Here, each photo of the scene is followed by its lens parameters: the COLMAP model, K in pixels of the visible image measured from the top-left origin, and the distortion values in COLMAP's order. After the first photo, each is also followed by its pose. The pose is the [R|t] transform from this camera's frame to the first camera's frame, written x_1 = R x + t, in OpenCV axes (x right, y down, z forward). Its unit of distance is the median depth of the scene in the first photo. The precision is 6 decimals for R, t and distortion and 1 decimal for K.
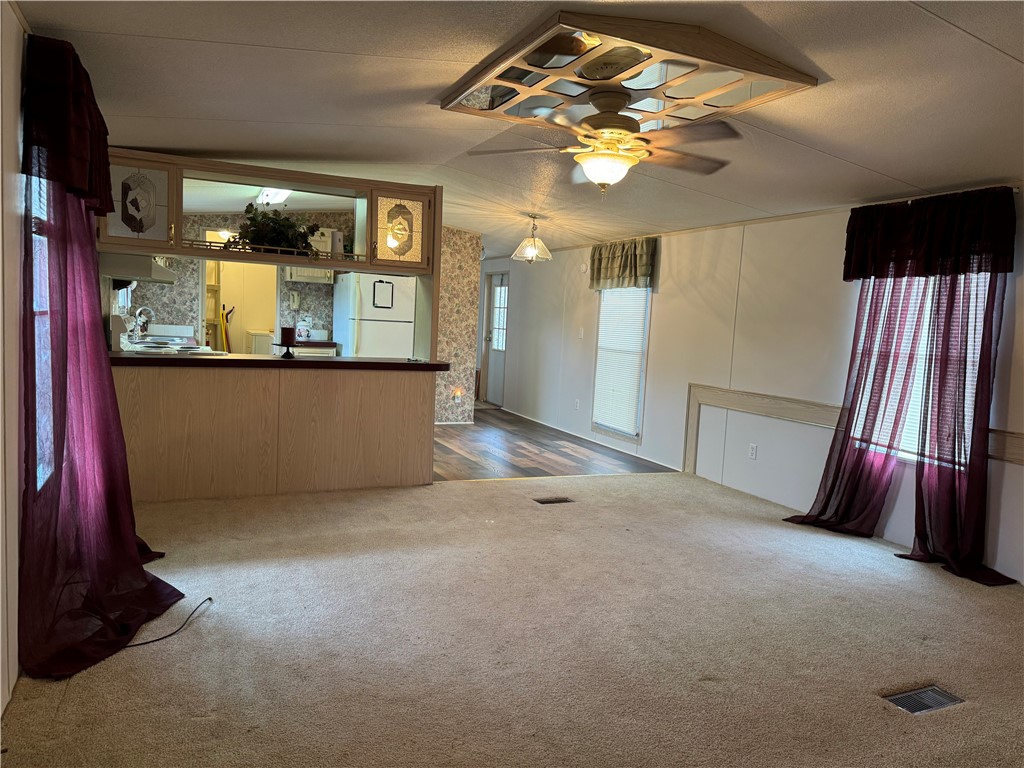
lens RADIAL K [[719.6, 0, 512.6], [0, 719.6, 384.6], [0, 0, 1]] dist [0.009735, 0.002185]
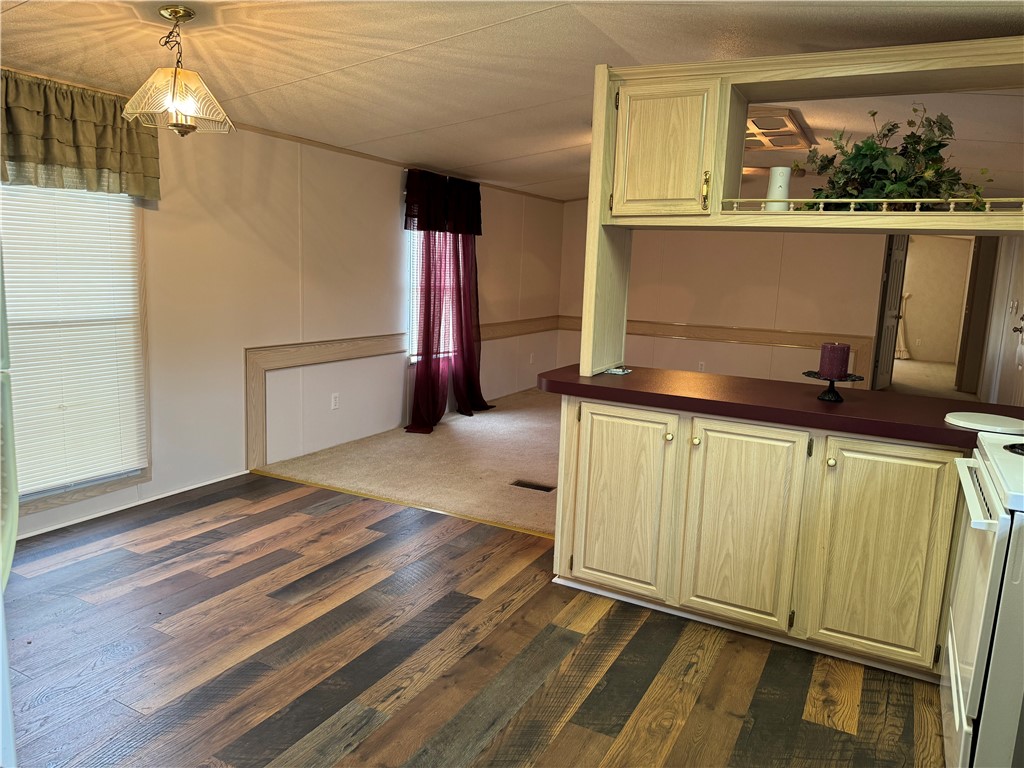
lens RADIAL K [[719.6, 0, 512.8], [0, 719.6, 384.8], [0, 0, 1]] dist [0.009735, 0.002185]
pose [[-0.609009, -0.202837, 0.766788, -0.468758], [-0.002567, 0.967247, 0.253825, -0.149342], [-0.793159, 0.152613, -0.589583, 1.218092]]
